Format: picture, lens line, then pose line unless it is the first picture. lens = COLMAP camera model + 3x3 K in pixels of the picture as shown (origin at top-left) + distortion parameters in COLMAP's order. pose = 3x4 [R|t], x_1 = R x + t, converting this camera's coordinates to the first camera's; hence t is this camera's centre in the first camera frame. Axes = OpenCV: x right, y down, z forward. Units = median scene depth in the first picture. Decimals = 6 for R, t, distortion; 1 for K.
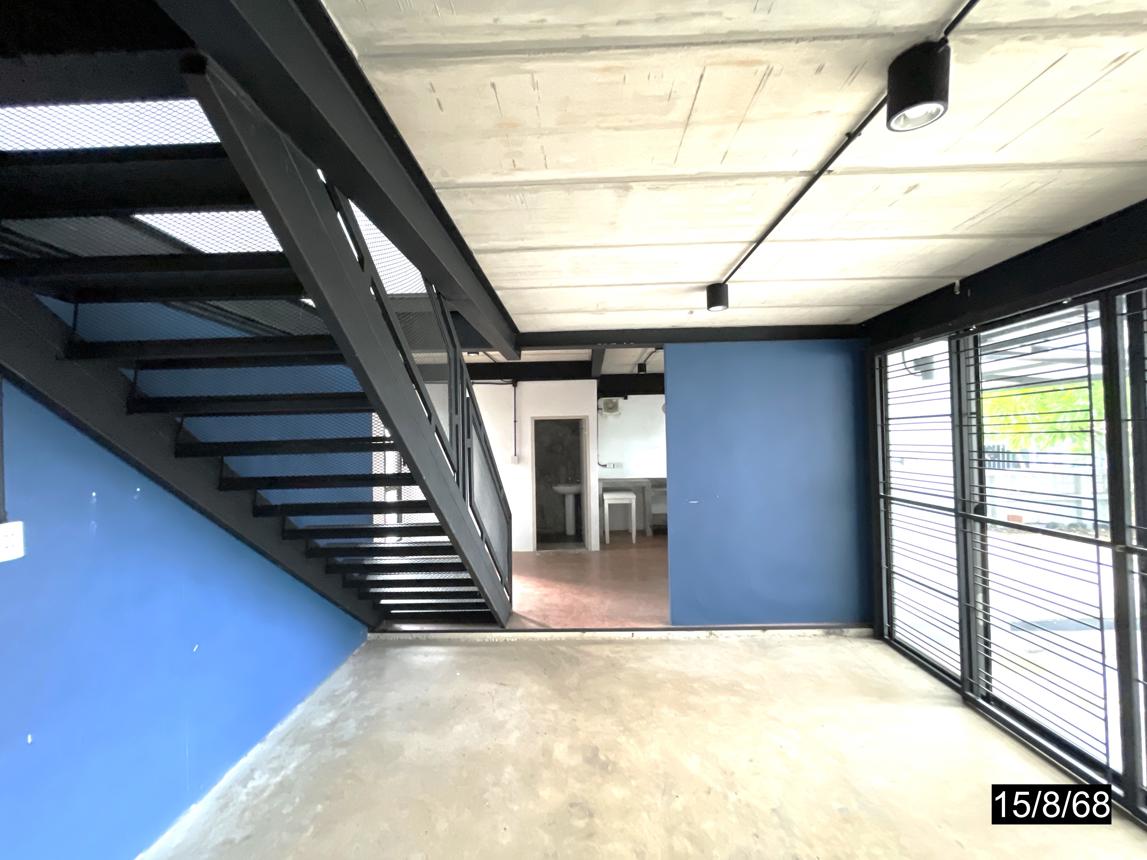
lens RADIAL K [[463.6, 0, 578.3], [0, 463.6, 432.4], [0, 0, 1]] dist [-0.003372, -0.000107]
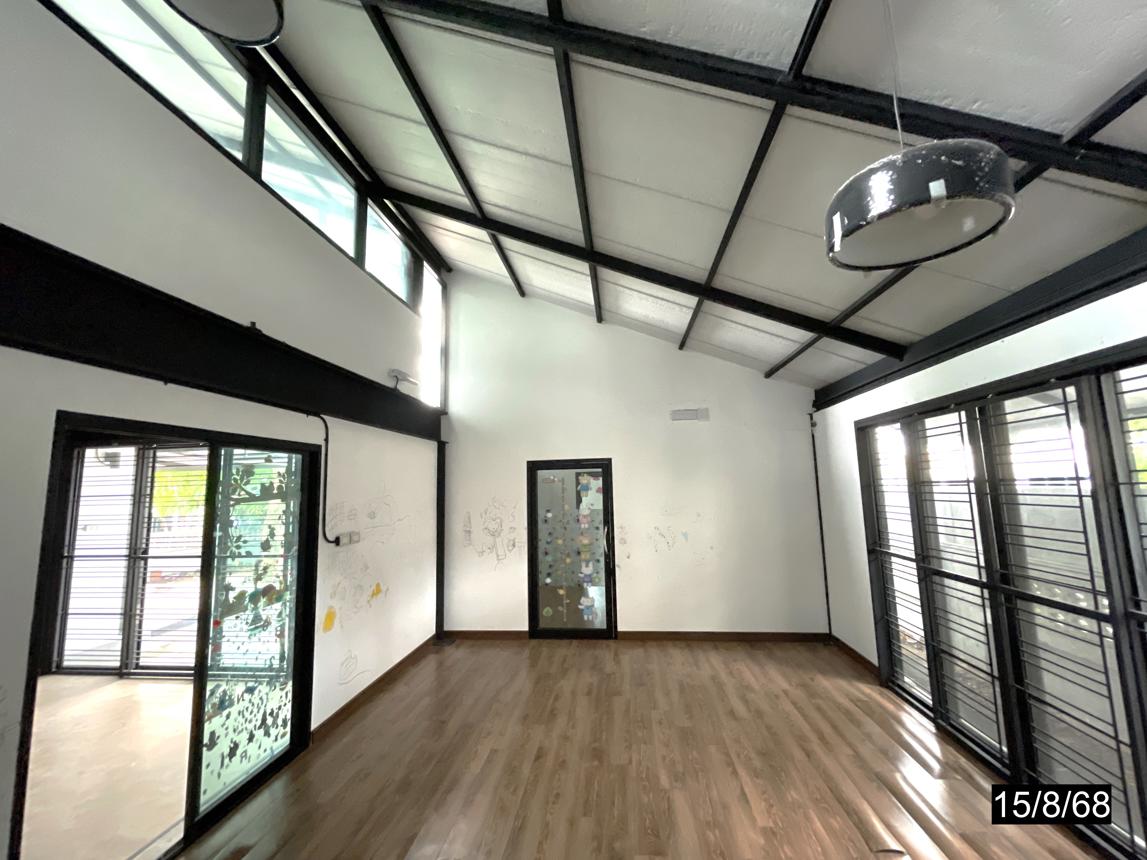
lens RADIAL K [[463.6, 0, 574.7], [0, 463.6, 429.0], [0, 0, 1]] dist [-0.003372, -0.000107]
pose [[0.087258, 0.143614, 0.985779, -0.684615], [0.010230, 0.989372, -0.145043, -0.017278], [-0.996133, 0.022741, 0.084862, -0.680704]]
